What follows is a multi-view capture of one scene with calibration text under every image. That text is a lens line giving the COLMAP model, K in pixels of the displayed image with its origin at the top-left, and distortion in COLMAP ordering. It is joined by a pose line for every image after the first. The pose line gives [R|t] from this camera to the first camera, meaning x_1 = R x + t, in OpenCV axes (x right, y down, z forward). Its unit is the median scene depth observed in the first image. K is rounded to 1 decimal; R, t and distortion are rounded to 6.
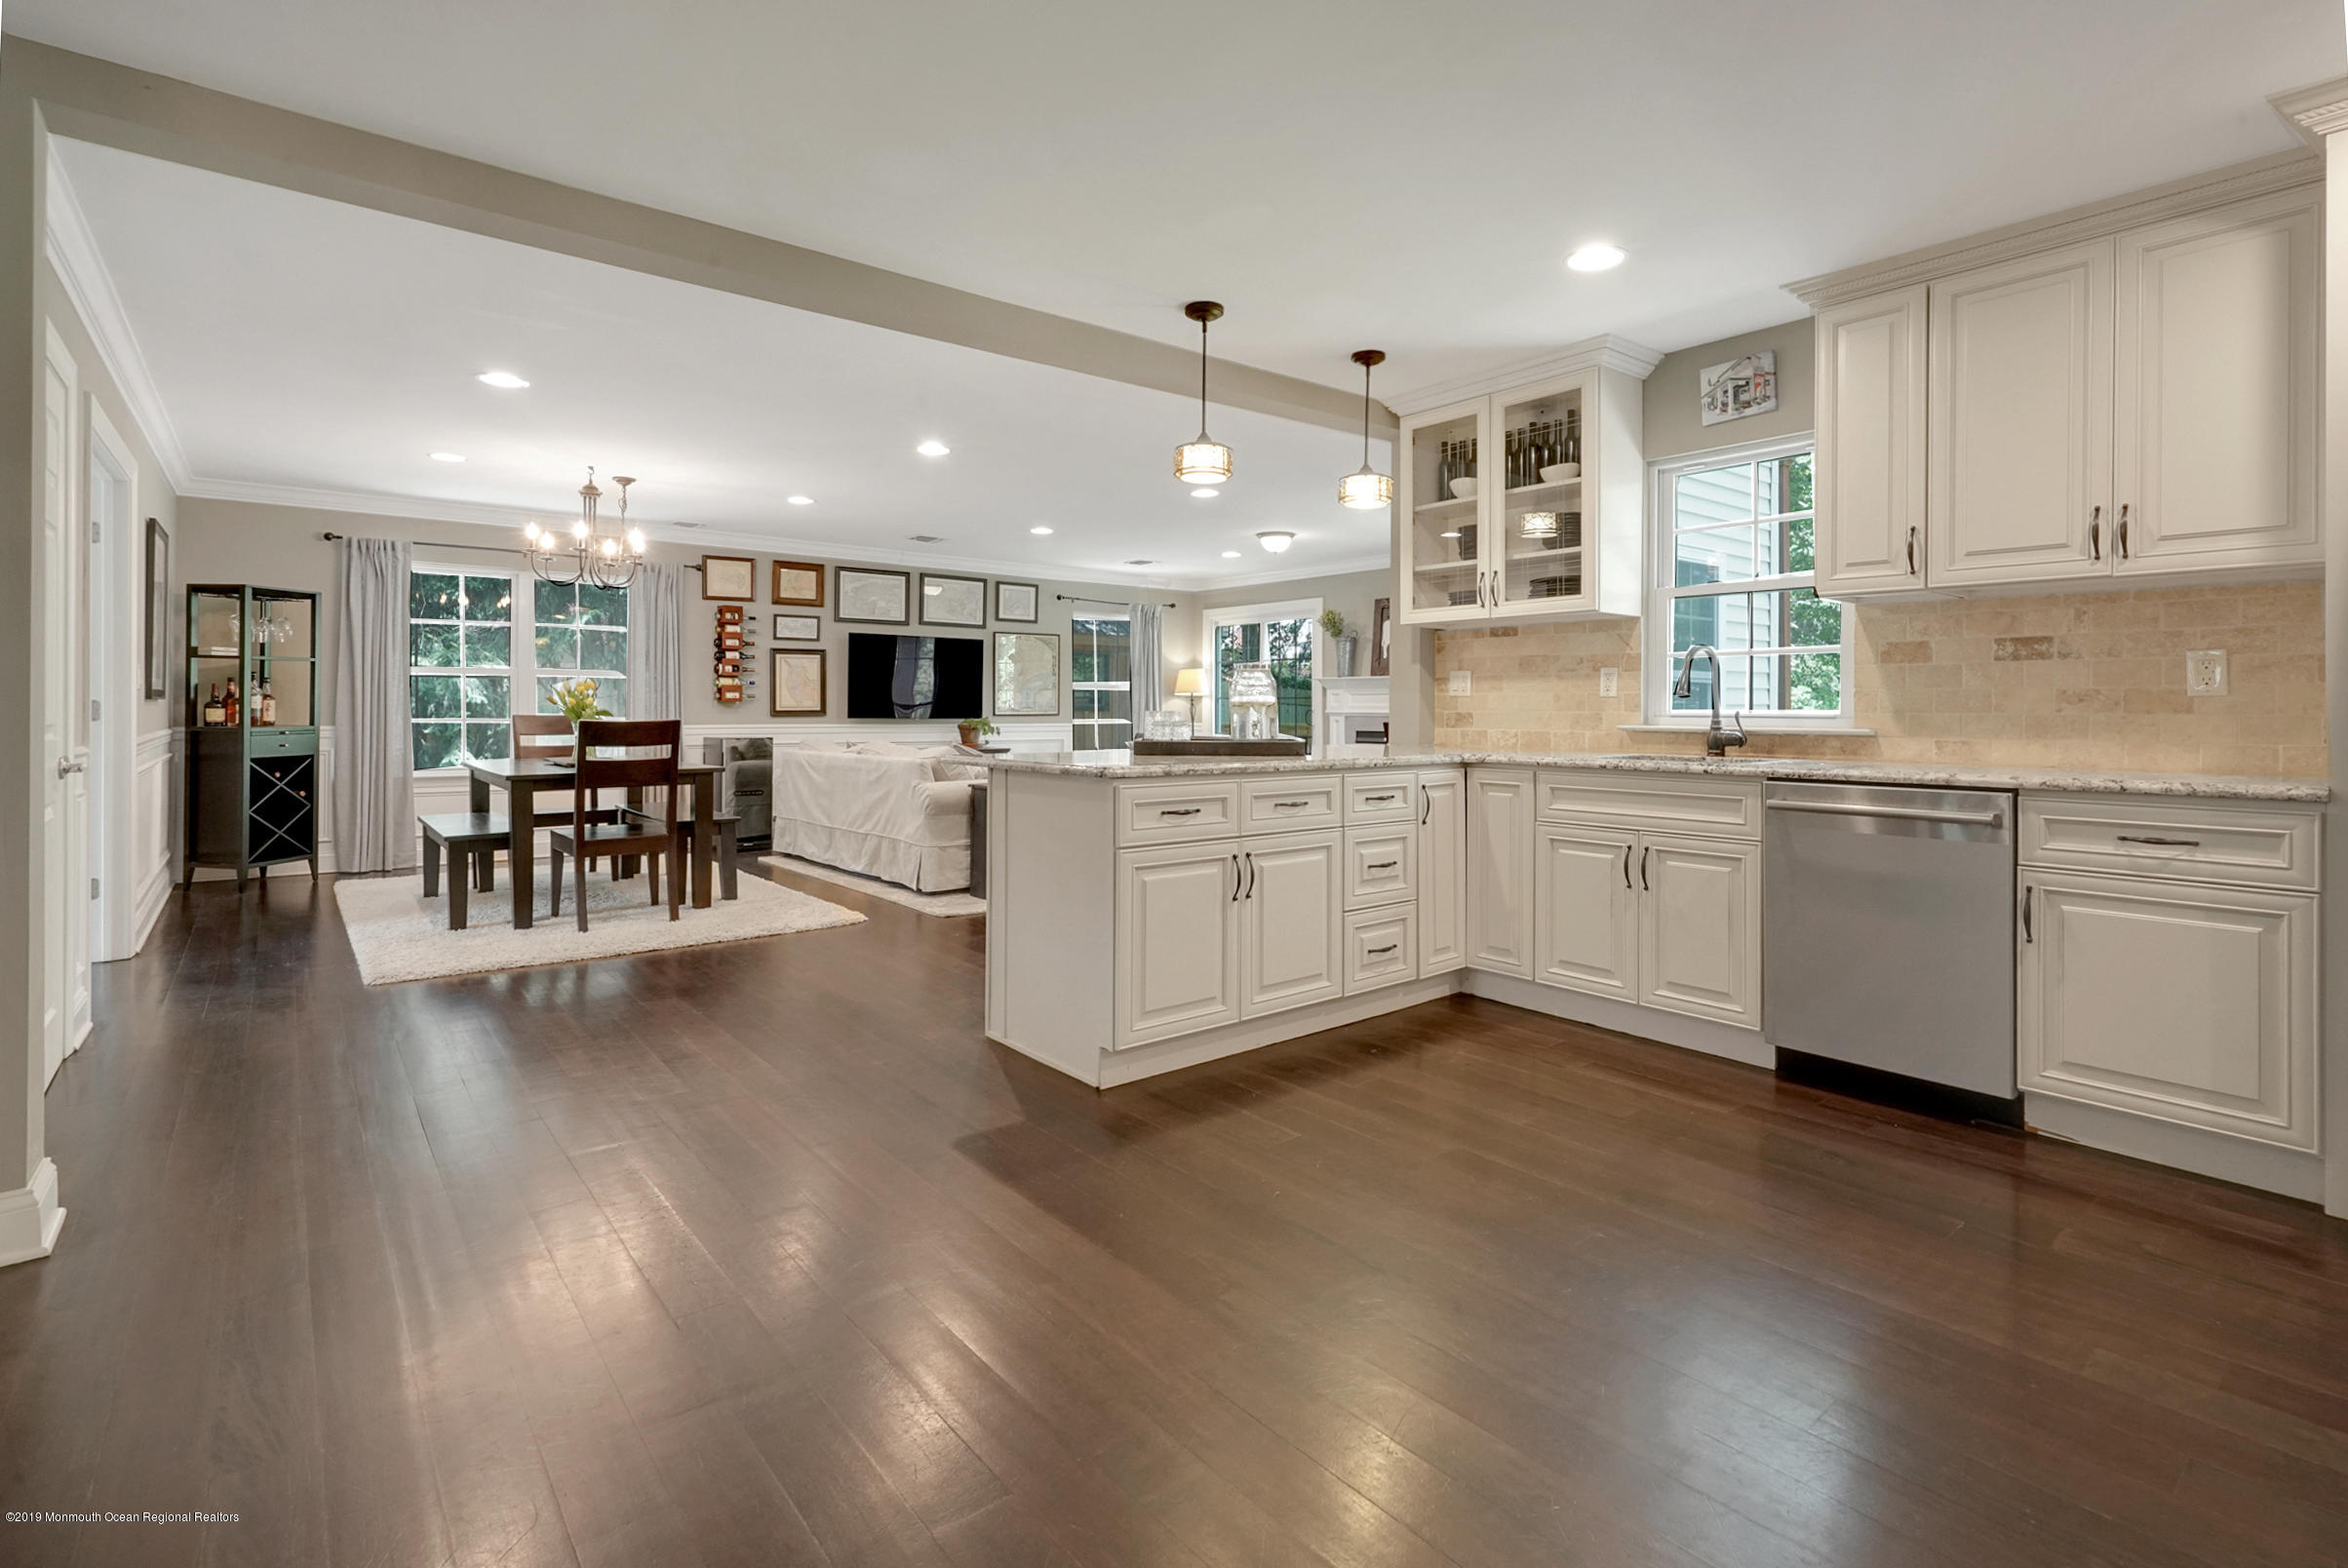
lens RADIAL K [[1098.2, 0, 1167.6], [0, 1098.2, 704.1], [0, 0, 1]] dist [-0.000813, 0.000347]
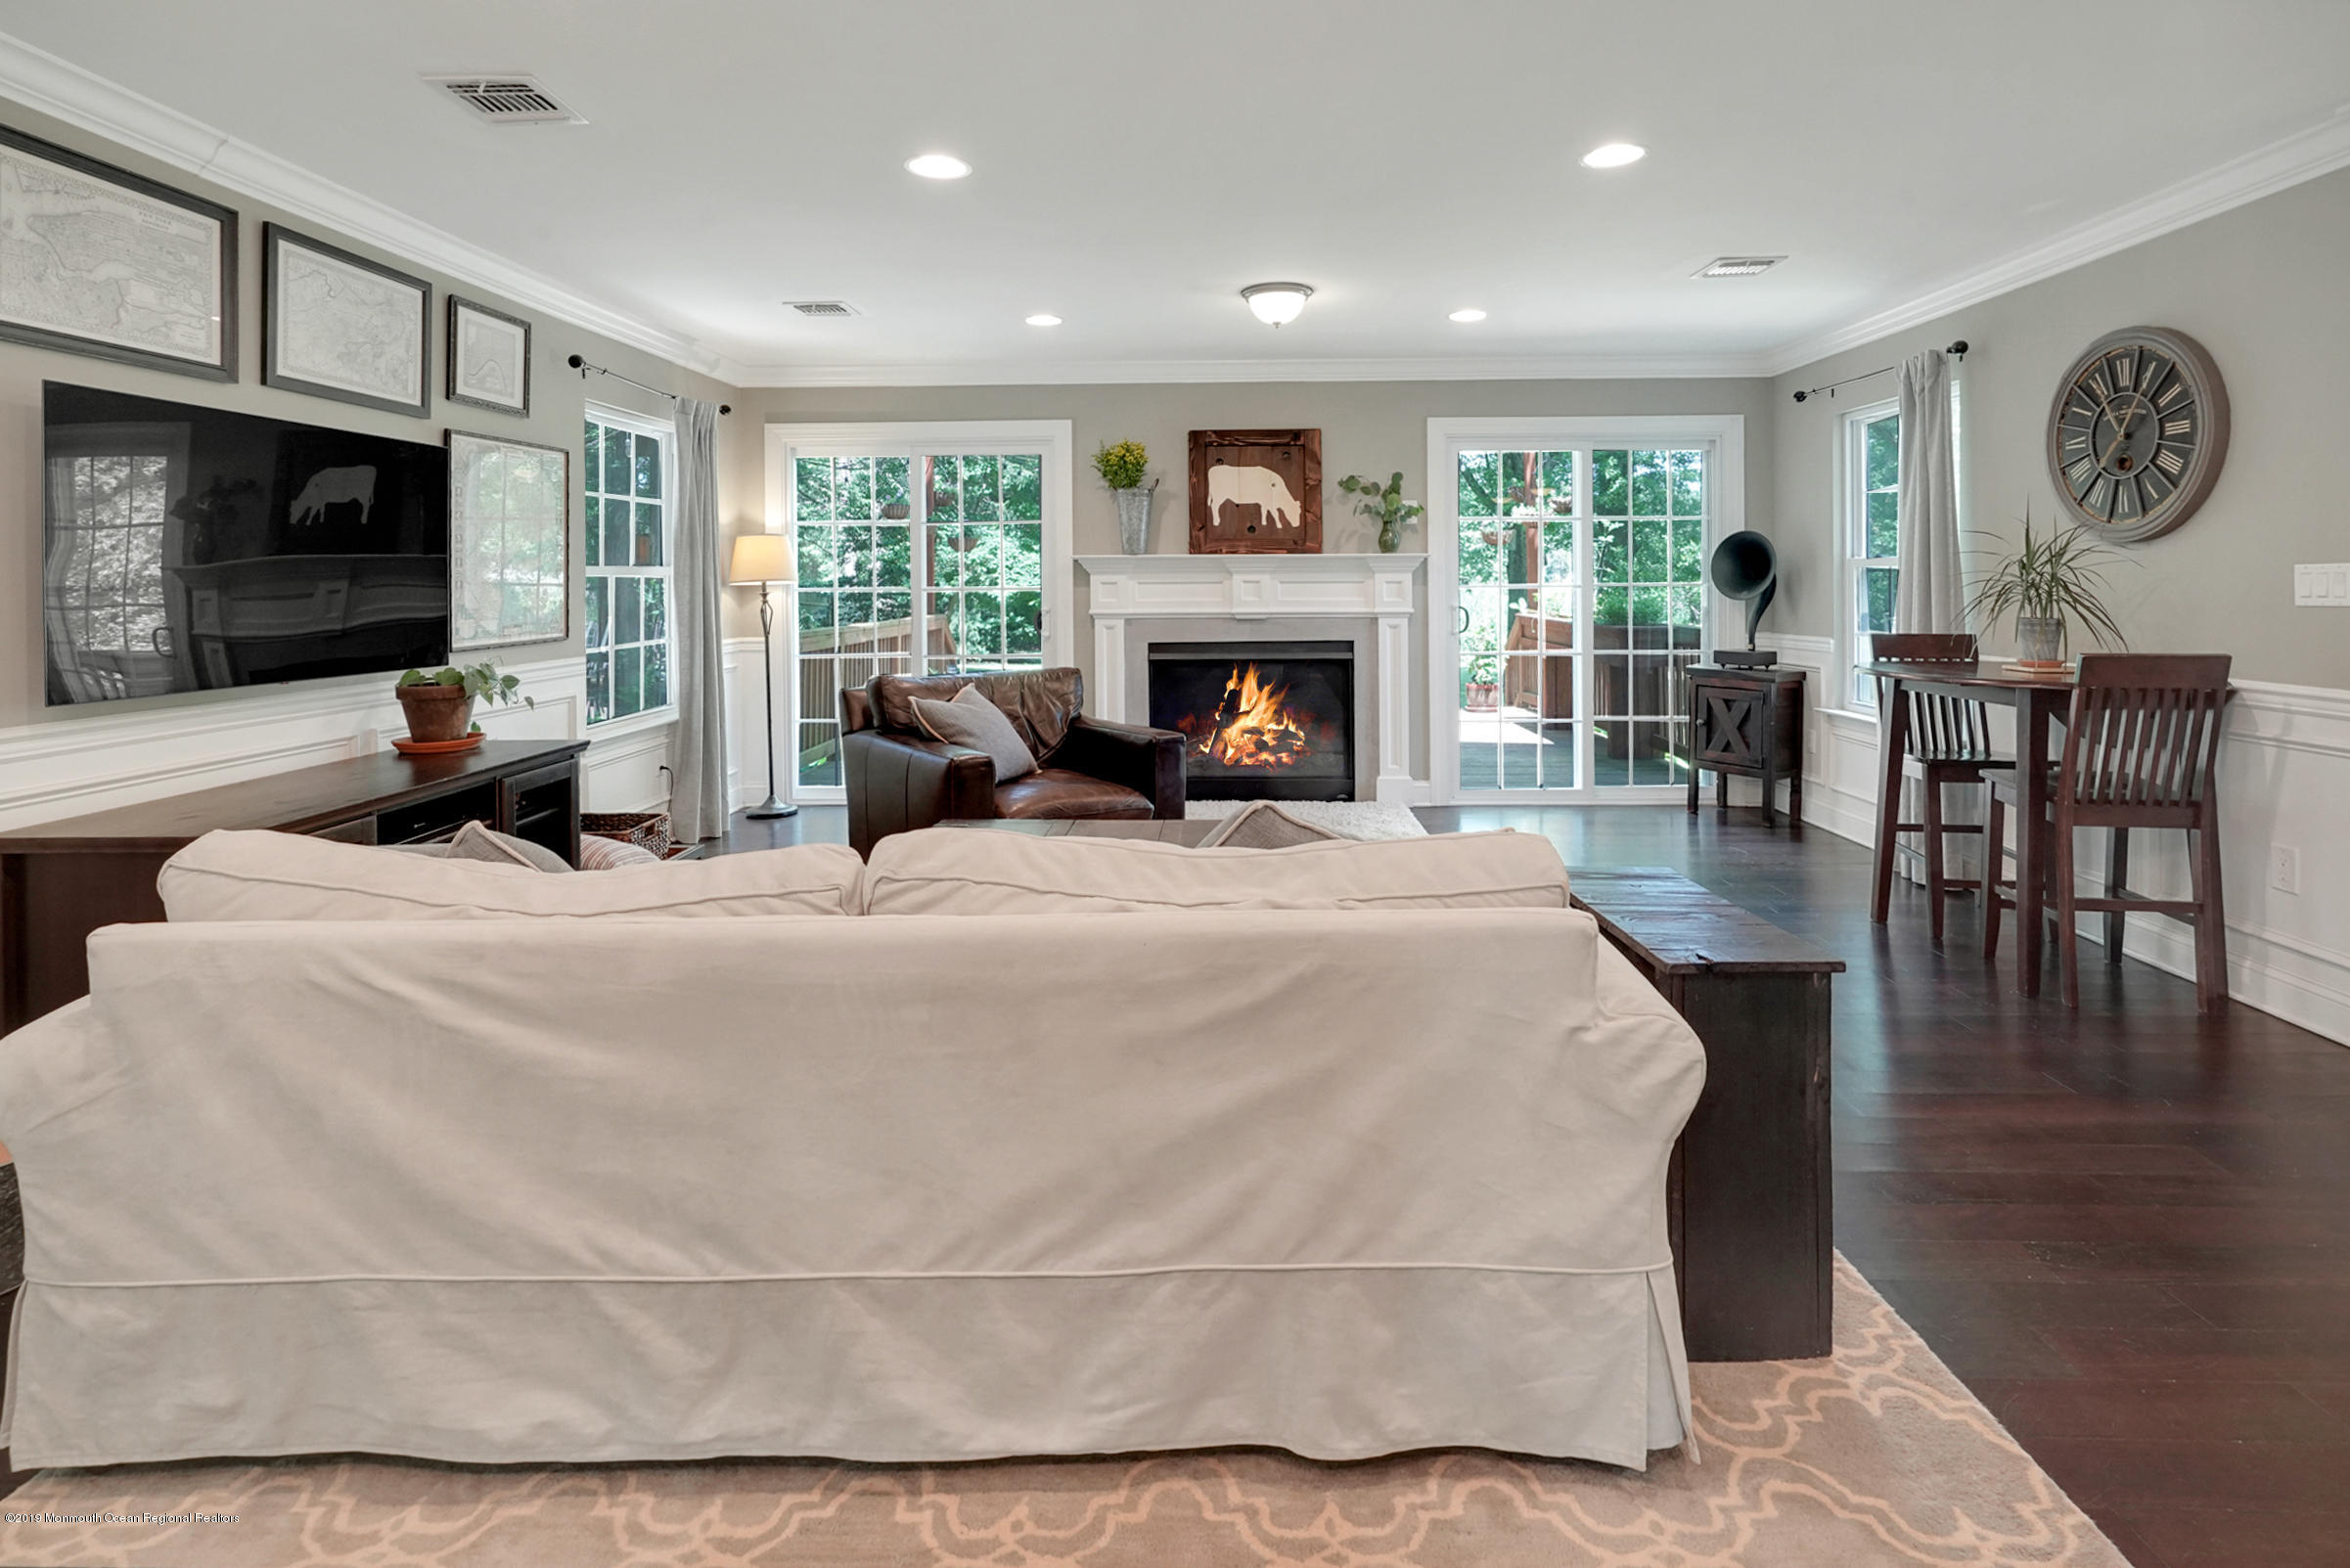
lens RADIAL K [[1138.2, 0, 1186.4], [0, 1138.2, 577.8], [0, 0, 1]] dist [0.002380, 0.000212]
pose [[0.642800, -0.010917, 0.765956, -0.467736], [0.005701, 0.999939, 0.009468, -0.027440], [-0.766013, -0.001719, 0.642823, 0.887428]]
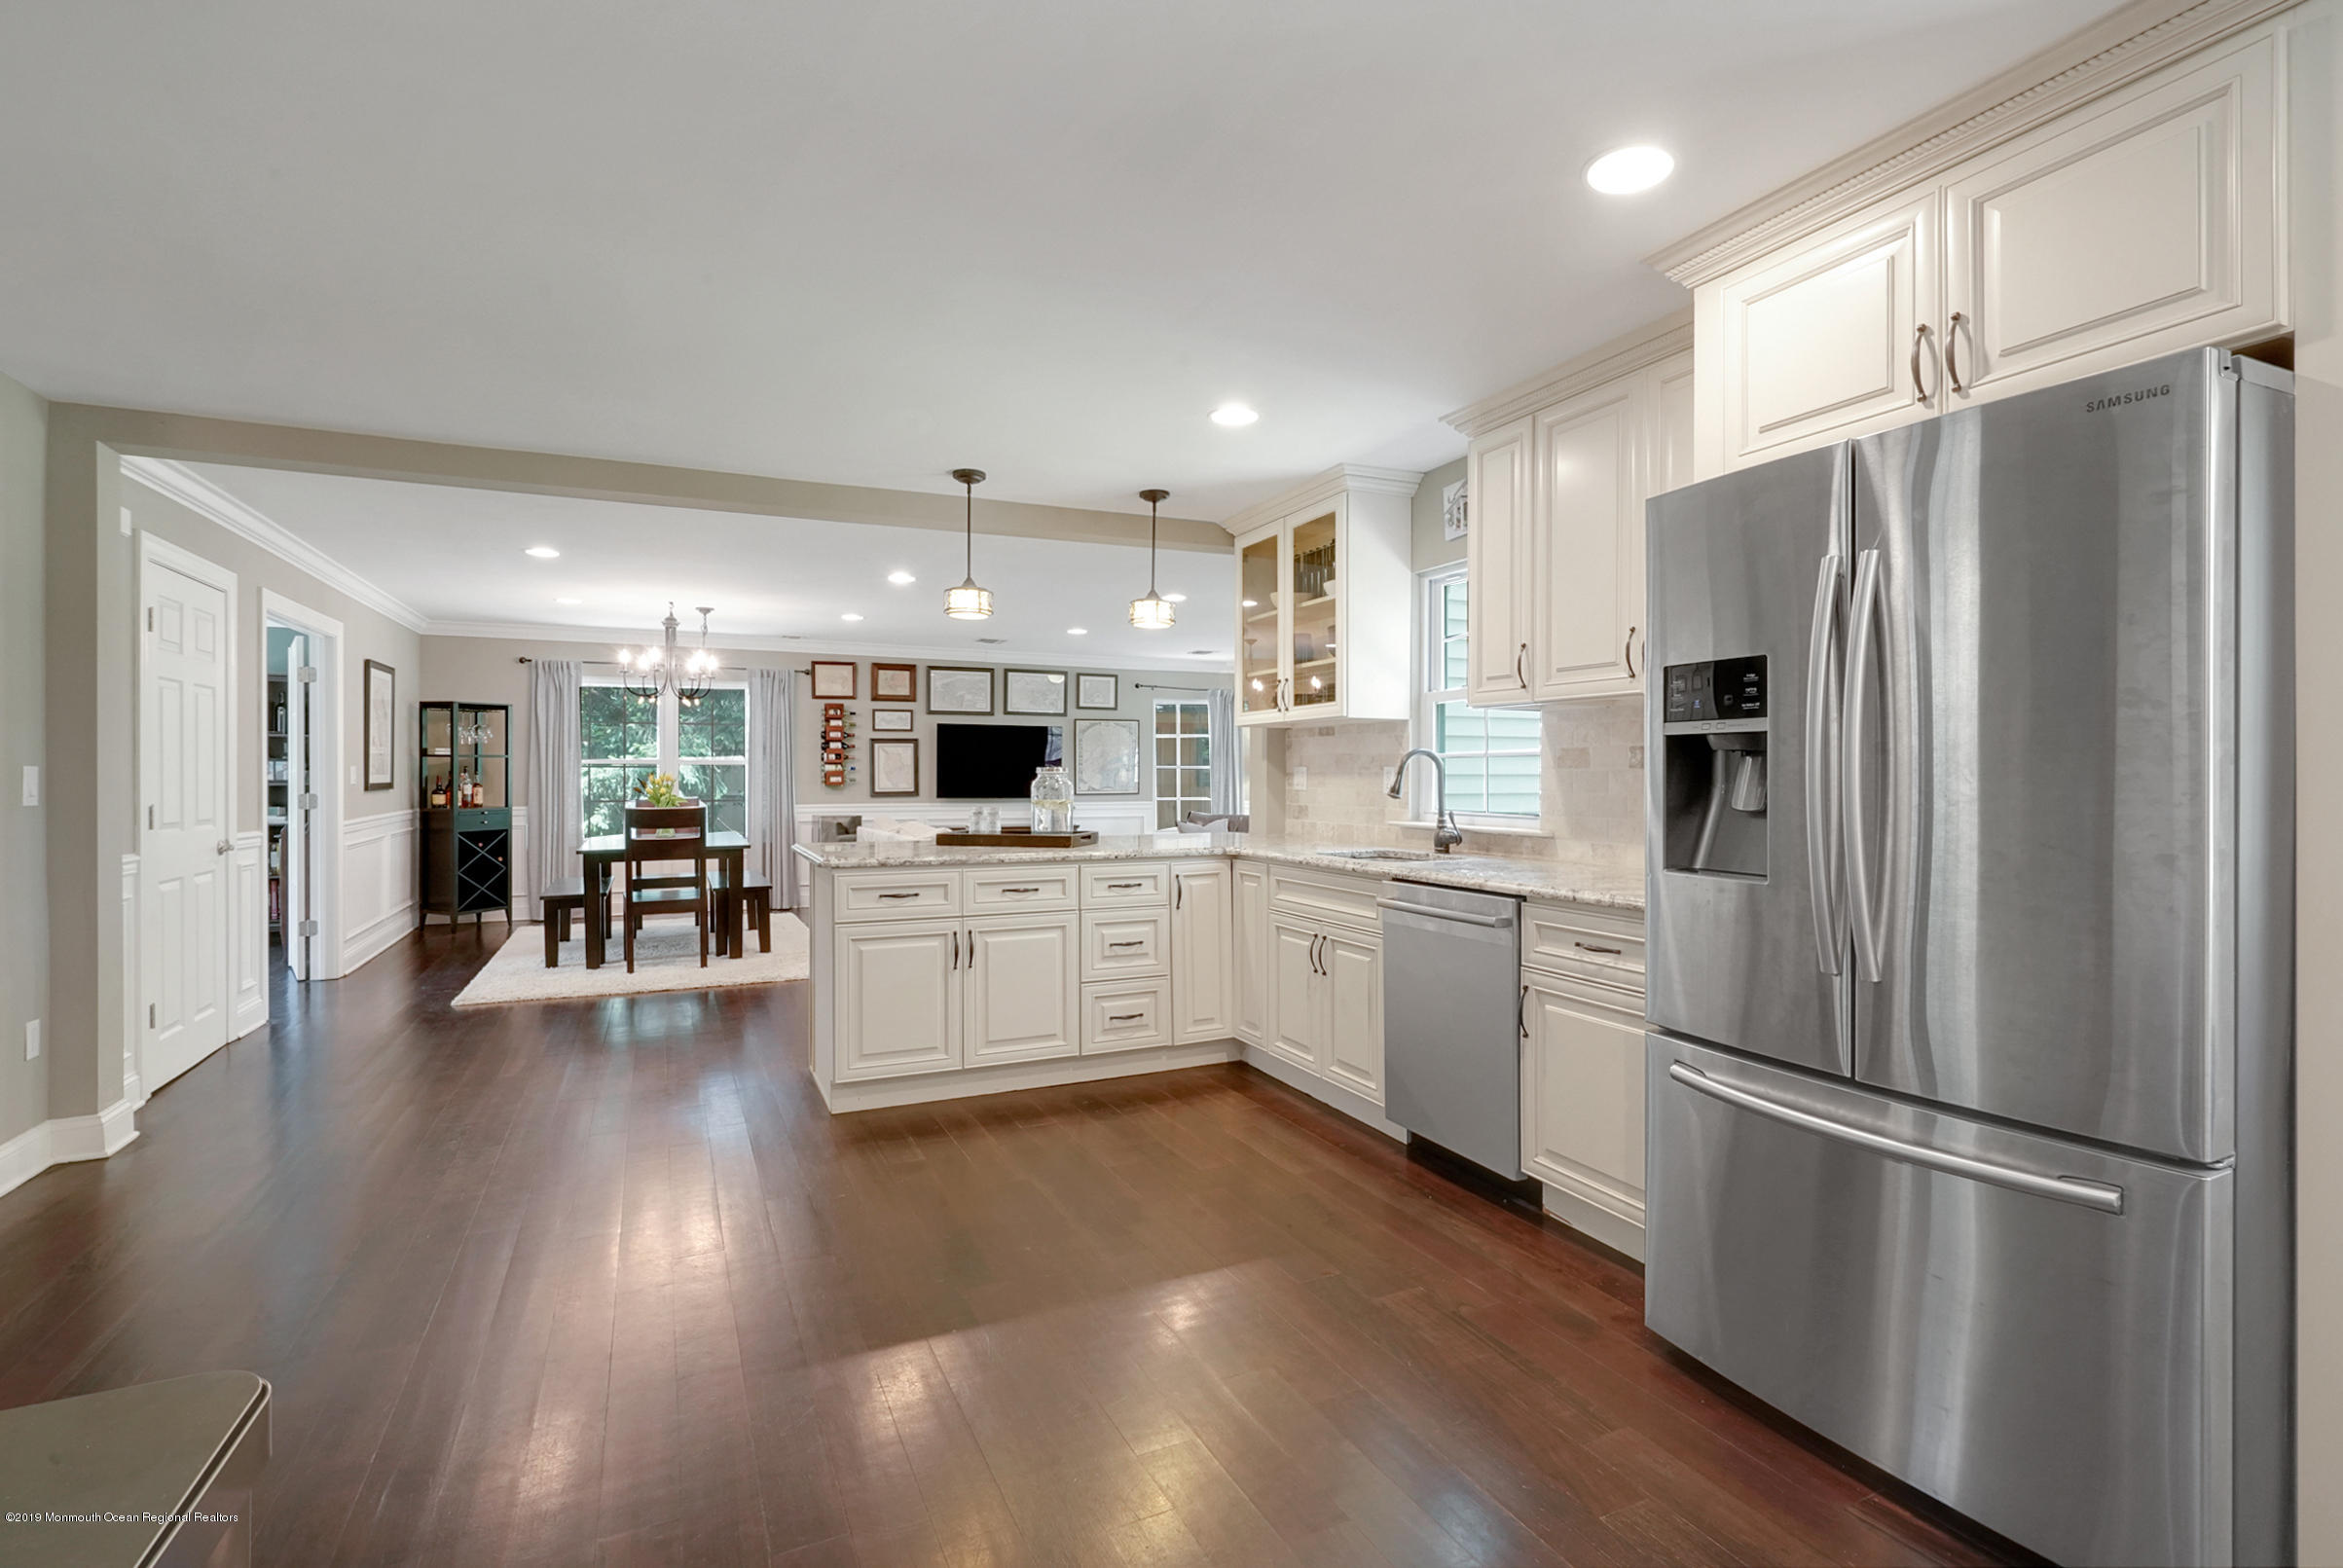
lens RADIAL K [[1079.7, 0, 1150.9], [0, 1079.7, 776.1], [0, 0, 1]] dist [-0.000720, 0.000109]
pose [[0.968283, -0.003453, -0.249833, 0.298679], [0.004699, 0.999979, 0.004391, -0.020221], [0.249813, -0.005426, 0.968279, -0.052554]]
